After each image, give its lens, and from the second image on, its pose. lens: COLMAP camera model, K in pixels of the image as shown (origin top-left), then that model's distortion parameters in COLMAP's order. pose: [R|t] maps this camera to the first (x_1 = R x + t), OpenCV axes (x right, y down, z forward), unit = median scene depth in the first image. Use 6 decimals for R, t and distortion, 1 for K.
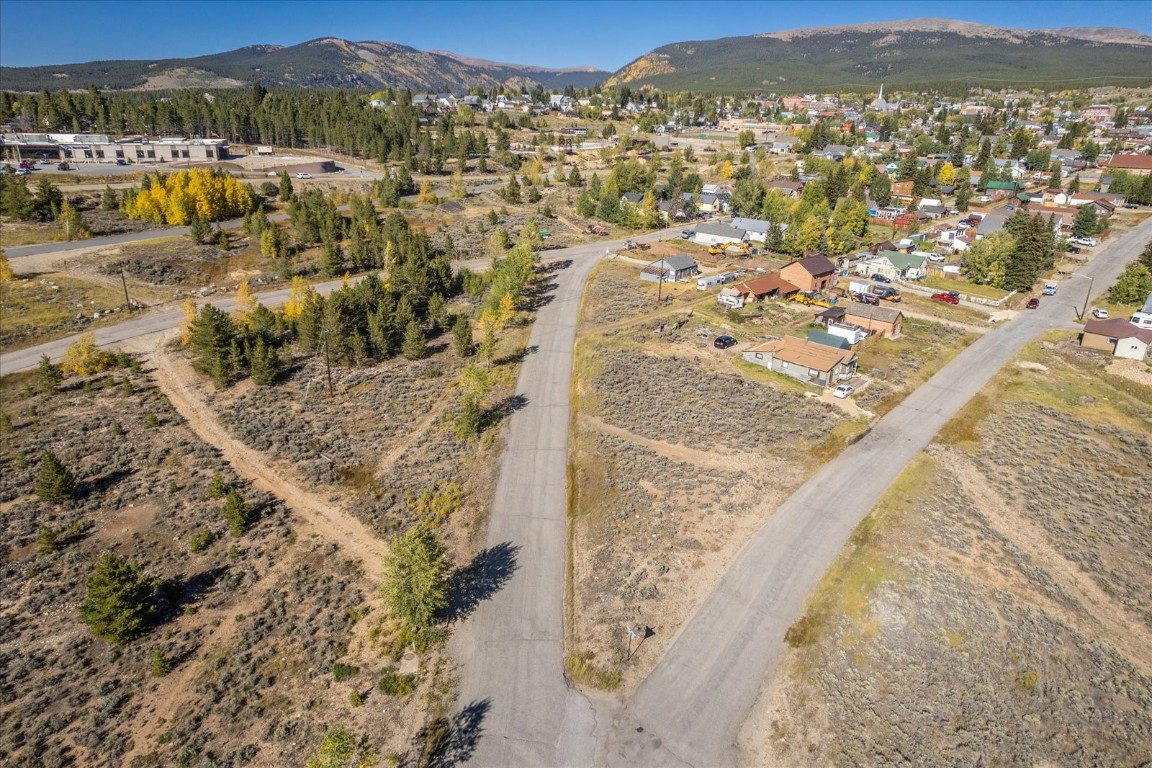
lens RADIAL K [[739.0, 0, 576.0], [0, 739.0, 384.0], [0, 0, 1]] dist [-0.075807, 0.067463]
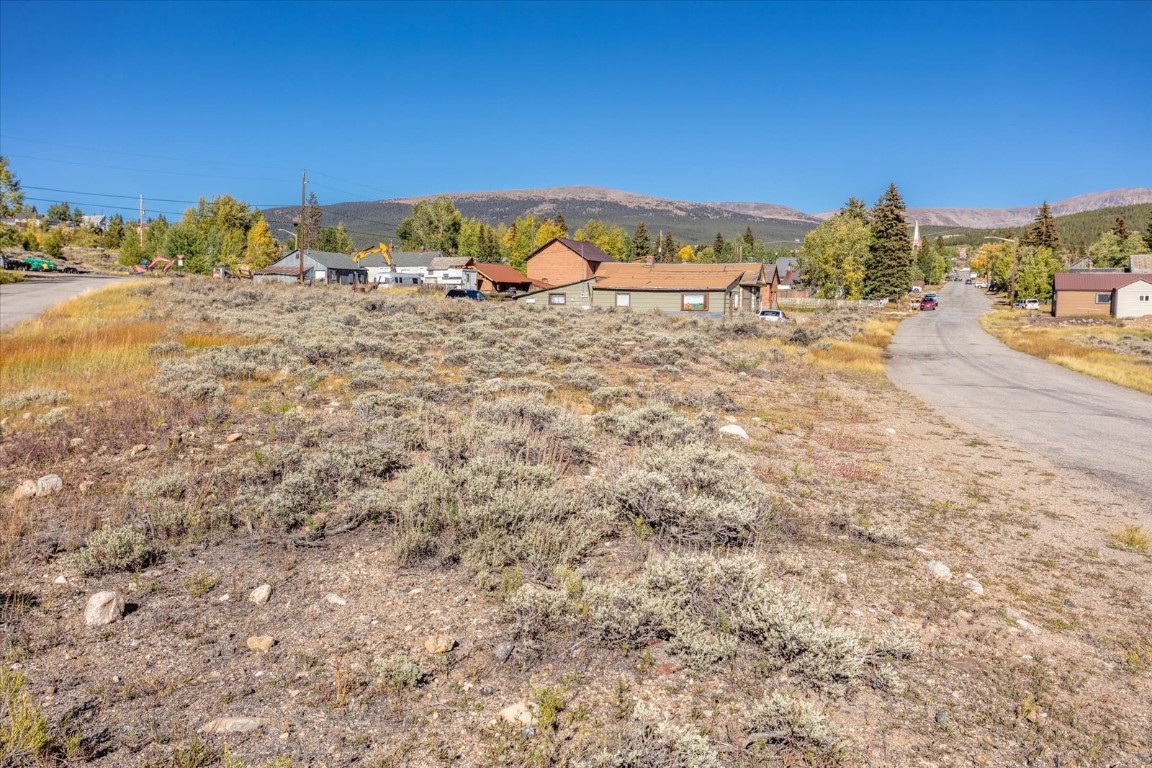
lens RADIAL K [[1018.4, 0, 576.0], [0, 1018.4, 384.0], [0, 0, 1]] dist [0.008783, 0.005070]
pose [[0.918460, -0.040764, 0.393408, 0.026387], [0.146912, 0.958673, -0.243647, 0.194782], [-0.367217, 0.281576, 0.886491, 0.590948]]
